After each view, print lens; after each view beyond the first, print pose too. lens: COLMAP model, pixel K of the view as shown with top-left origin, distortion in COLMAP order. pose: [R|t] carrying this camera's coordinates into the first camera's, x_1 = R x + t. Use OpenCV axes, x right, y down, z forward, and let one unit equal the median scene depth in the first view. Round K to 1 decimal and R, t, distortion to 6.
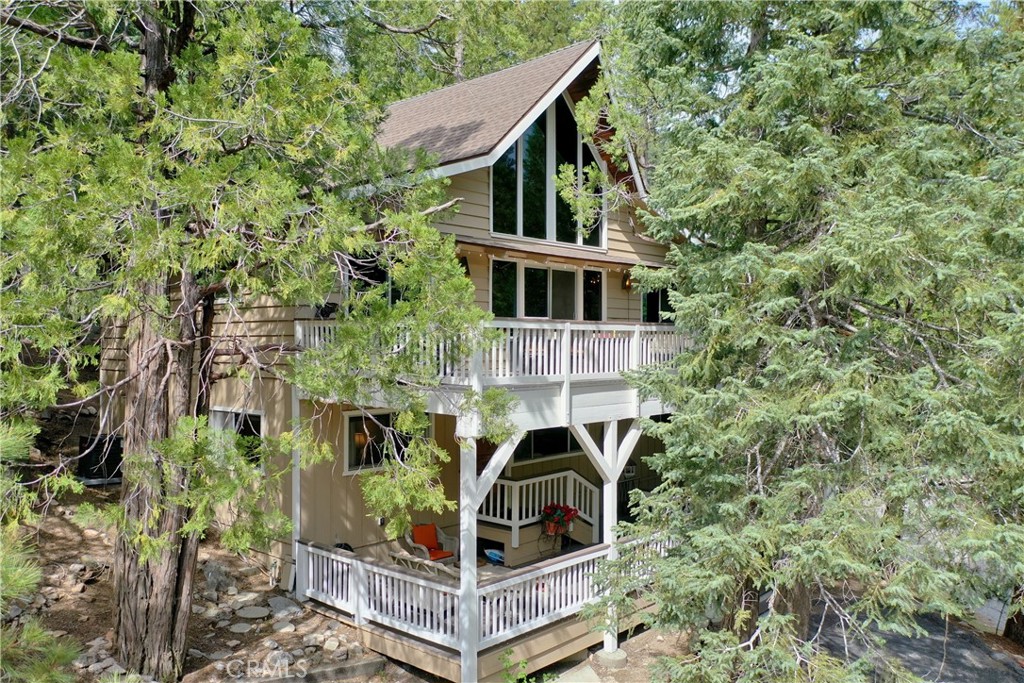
lens RADIAL K [[807.8, 0, 512.0], [0, 807.8, 341.5], [0, 0, 1]] dist [-0.003993, -0.000845]
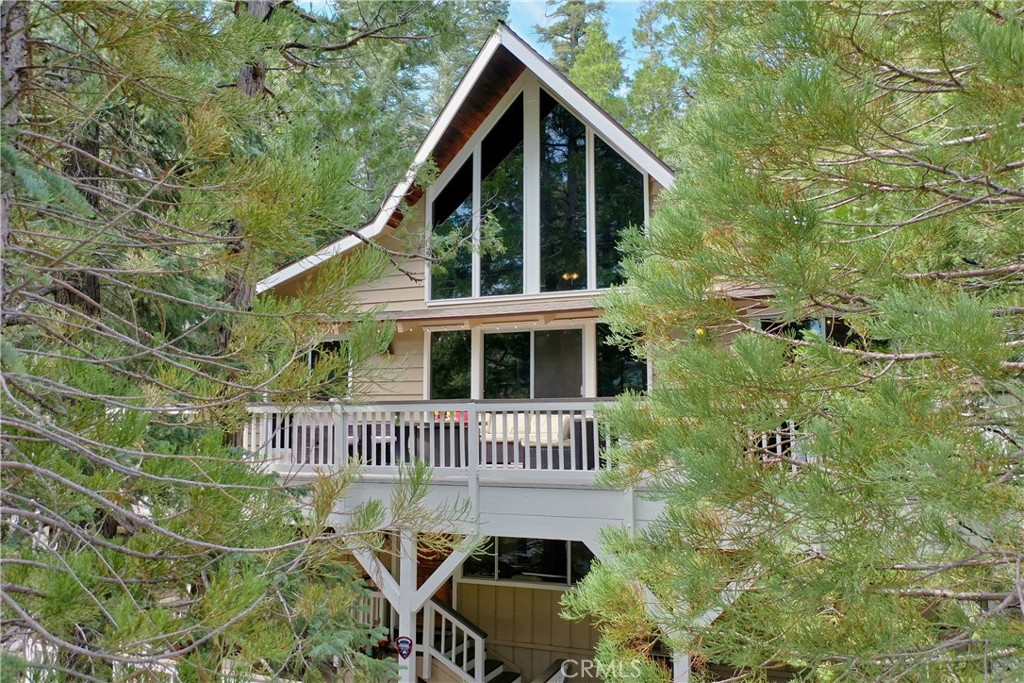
lens RADIAL K [[807.8, 0, 512.0], [0, 807.8, 341.5], [0, 0, 1]] dist [-0.003993, -0.000845]
pose [[0.327974, -0.112772, -0.937931, 0.784624], [-0.005097, 0.992624, -0.121130, 0.013208], [0.944673, 0.044508, 0.324980, 0.768334]]
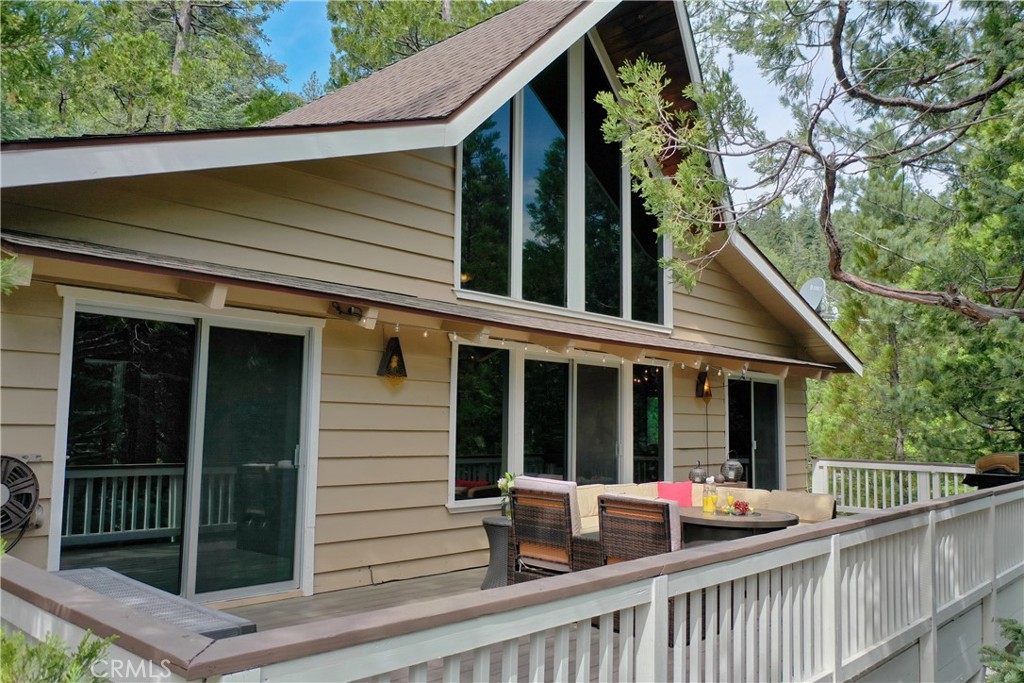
lens RADIAL K [[807.8, 0, 512.0], [0, 807.8, 341.5], [0, 0, 1]] dist [-0.003993, -0.000845]
pose [[0.999838, 0.012679, -0.012756, 0.014092], [-0.013916, 0.994676, -0.102105, -0.051086], [0.011393, 0.102266, 0.994692, 0.491759]]
